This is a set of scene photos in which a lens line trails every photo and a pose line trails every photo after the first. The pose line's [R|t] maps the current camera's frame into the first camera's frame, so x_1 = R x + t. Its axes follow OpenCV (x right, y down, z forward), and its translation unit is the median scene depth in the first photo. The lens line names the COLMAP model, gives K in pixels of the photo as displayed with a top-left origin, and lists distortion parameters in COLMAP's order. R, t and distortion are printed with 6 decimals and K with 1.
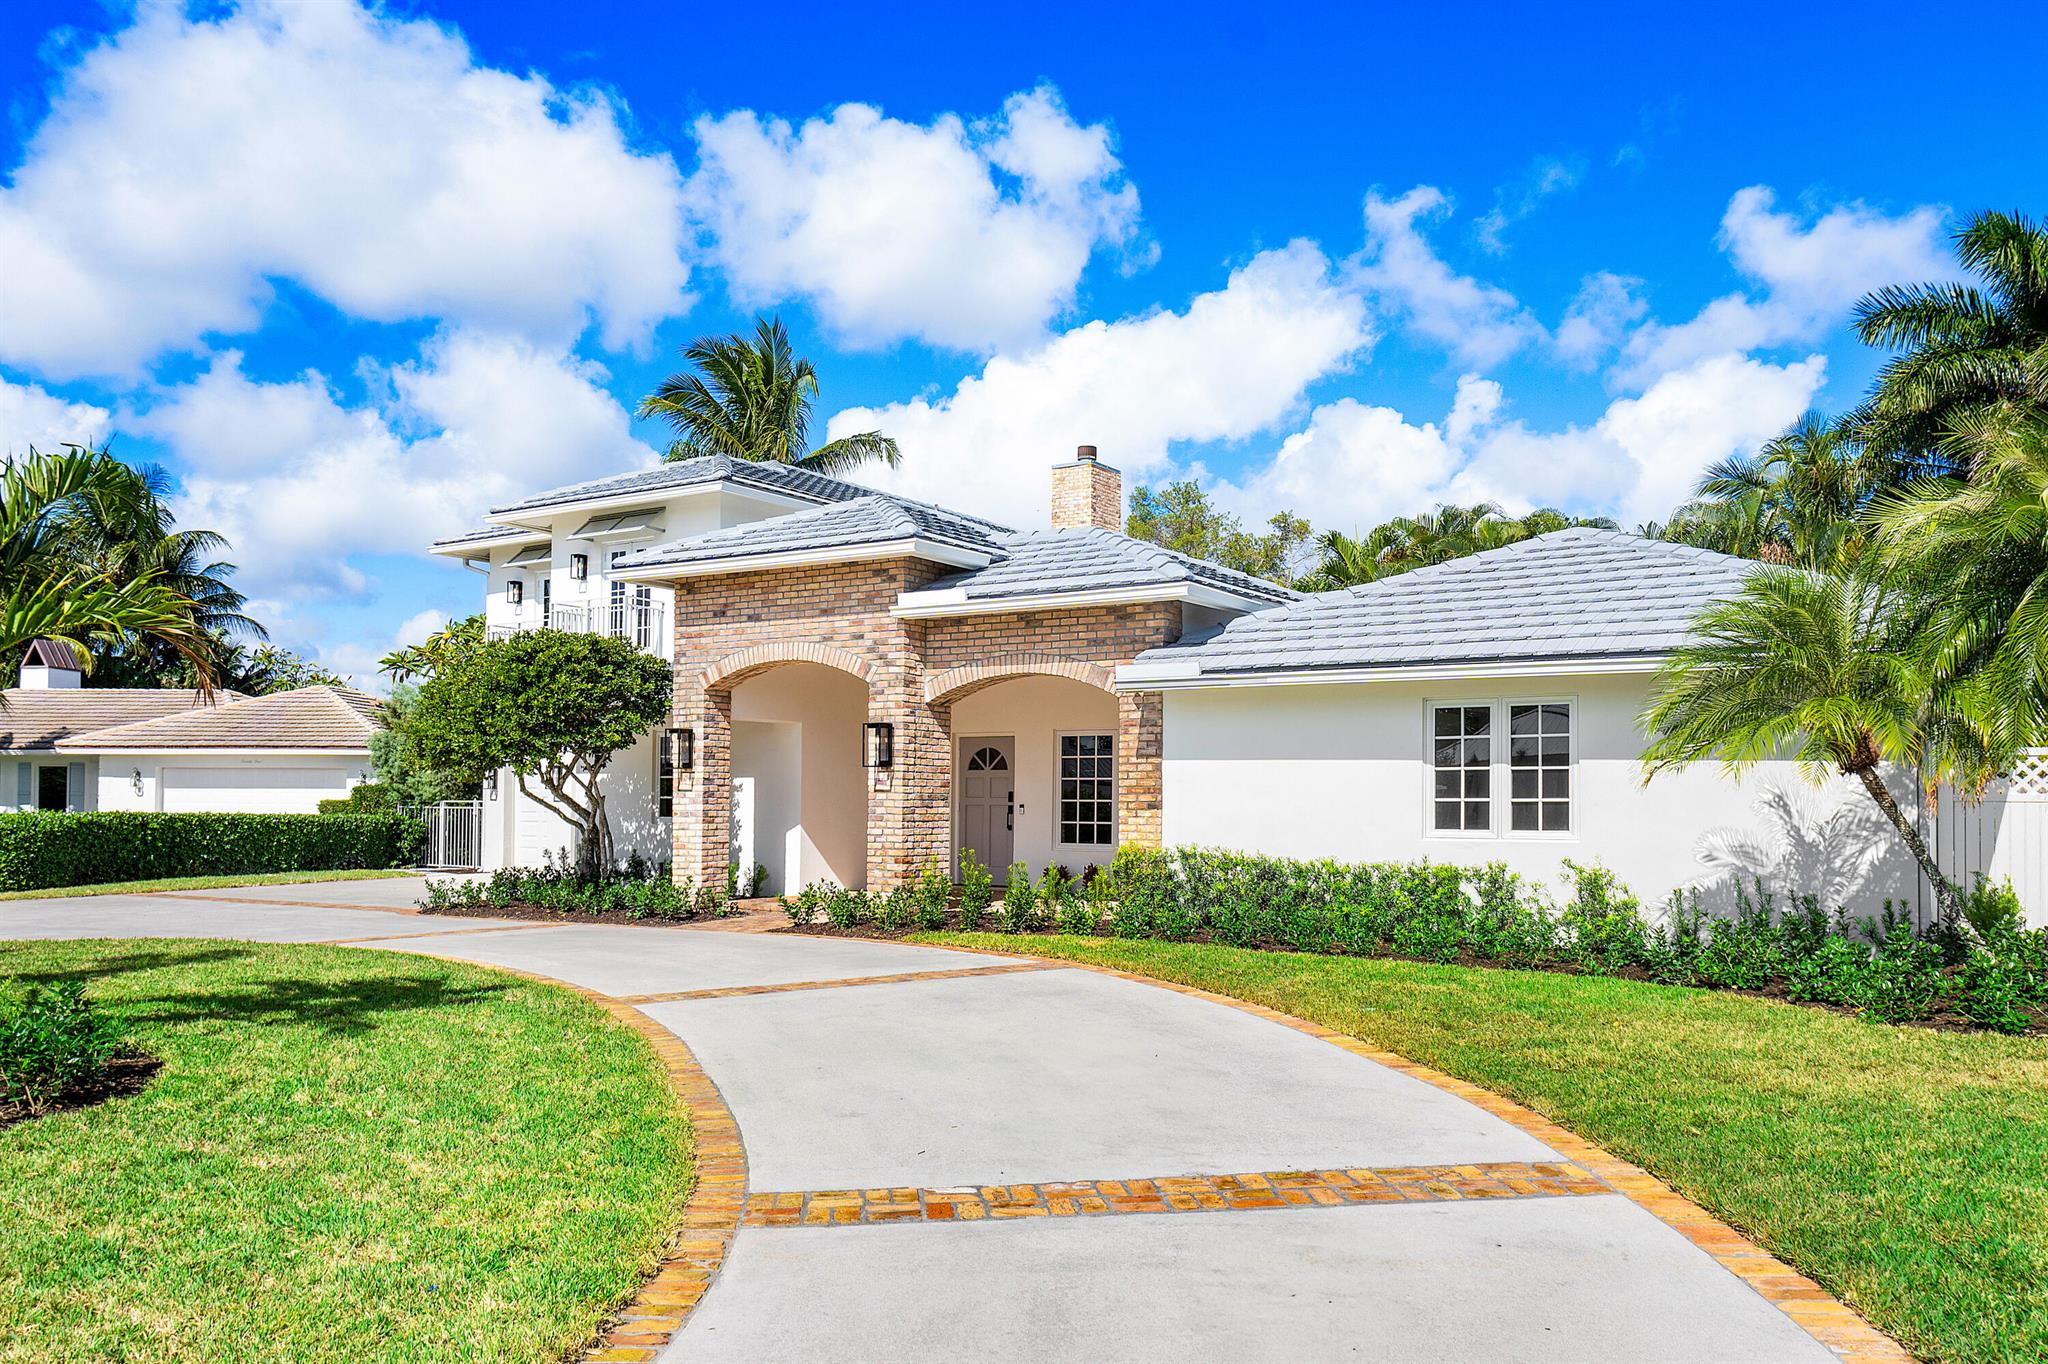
lens RADIAL K [[1506.5, 0, 1025.8], [0, 1506.5, 690.4], [0, 0, 1]] dist [0.000805, 0.000257]
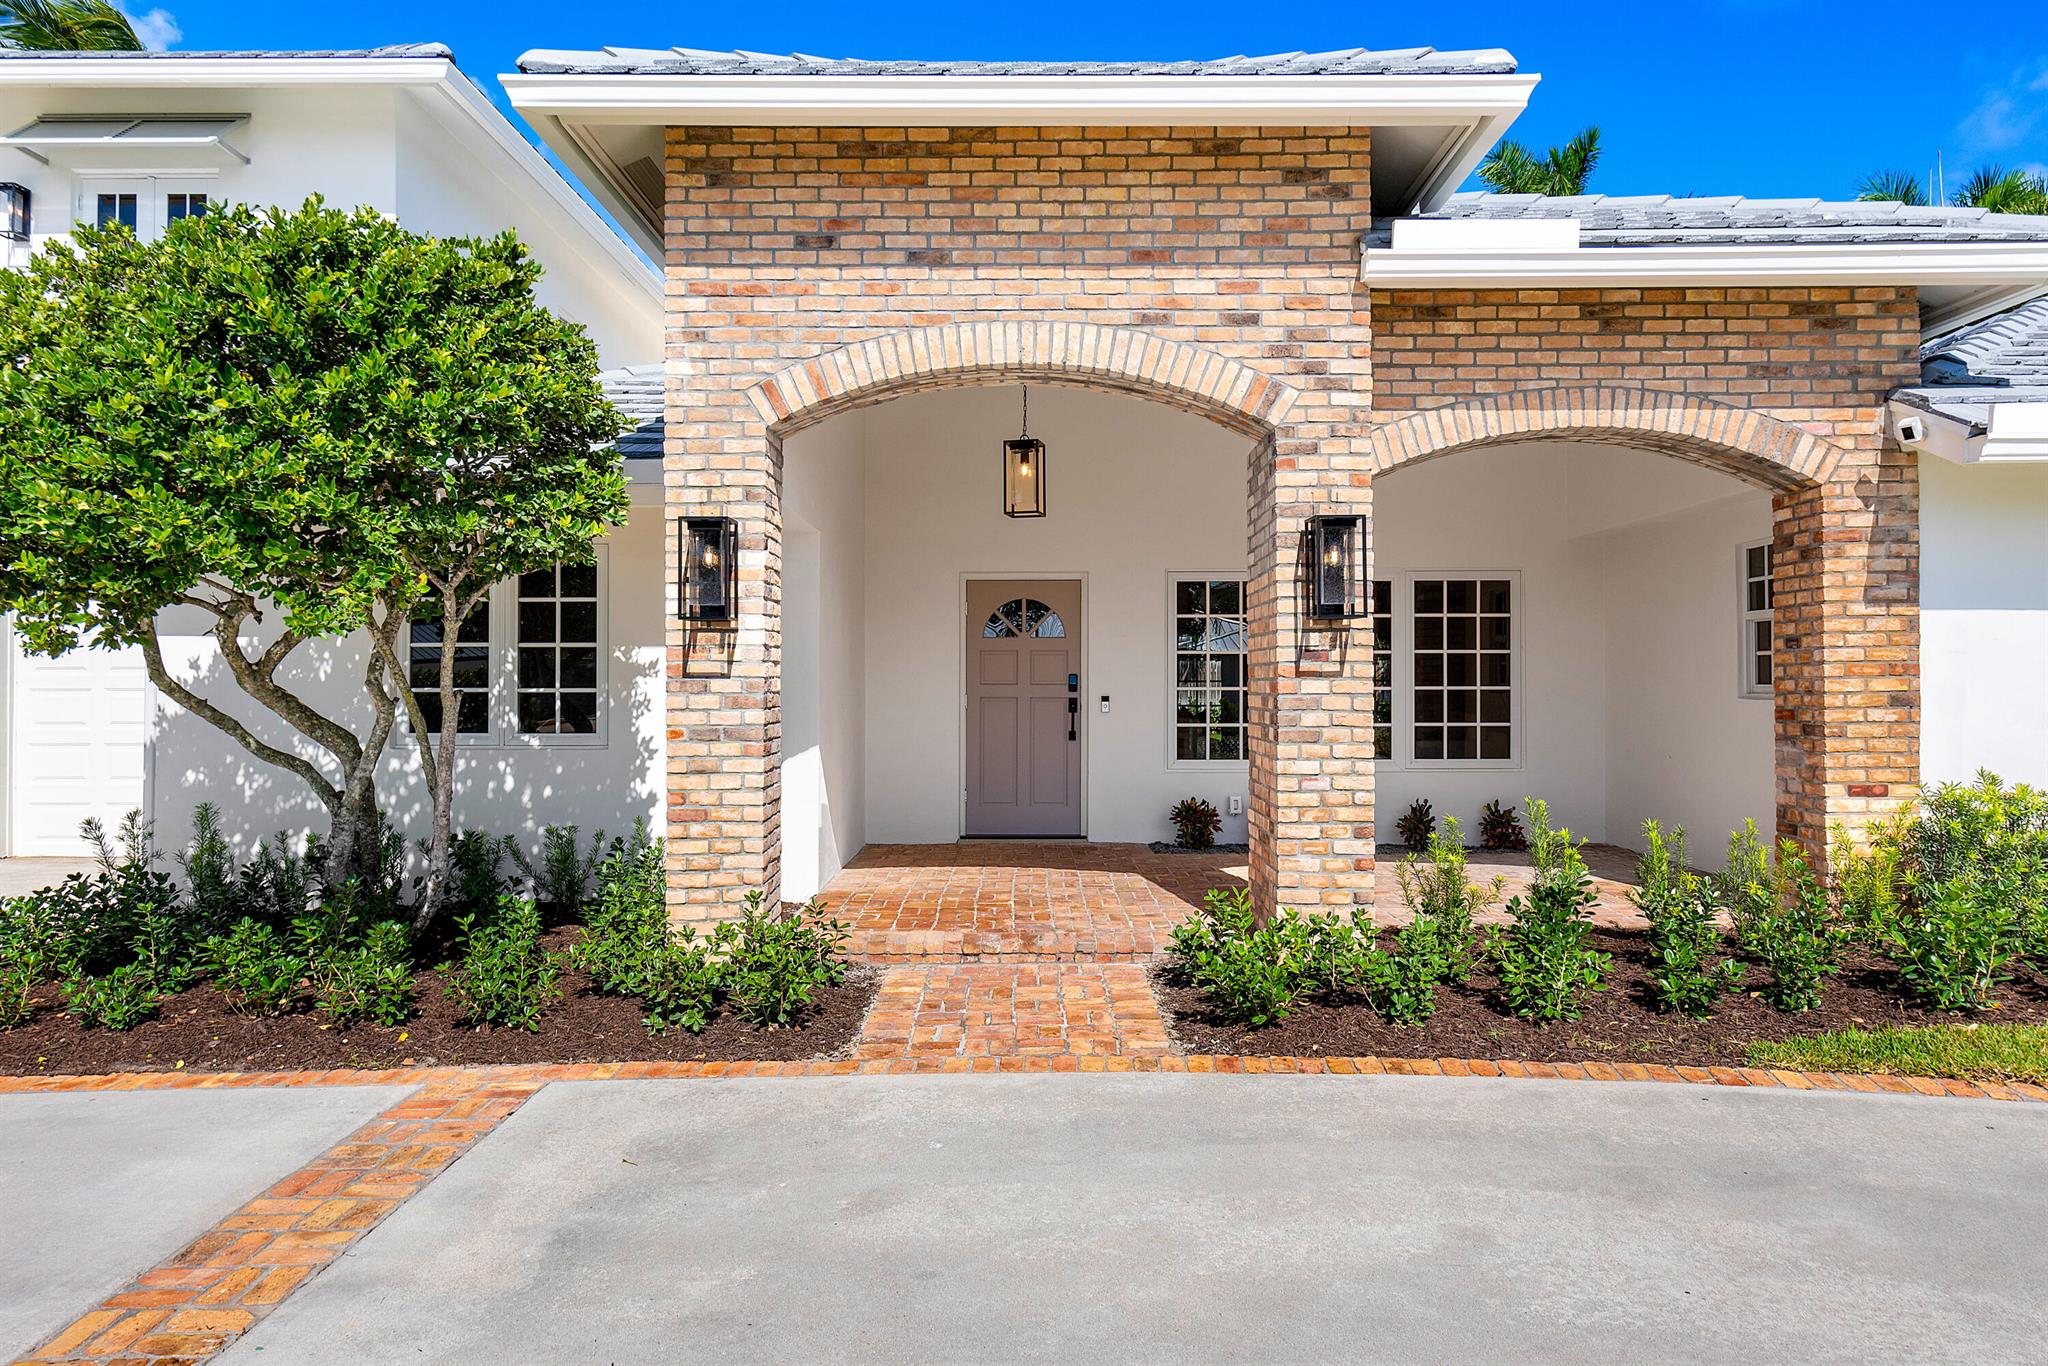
lens RADIAL K [[1306.1, 0, 1007.9], [0, 1306.1, 625.5], [0, 0, 1]] dist [0.005817, 0.001118]
pose [[0.852365, 0.012948, 0.522787, -0.368812], [-0.029612, 0.999284, 0.023531, 0.046145], [-0.522108, -0.035538, 0.852139, 0.720677]]
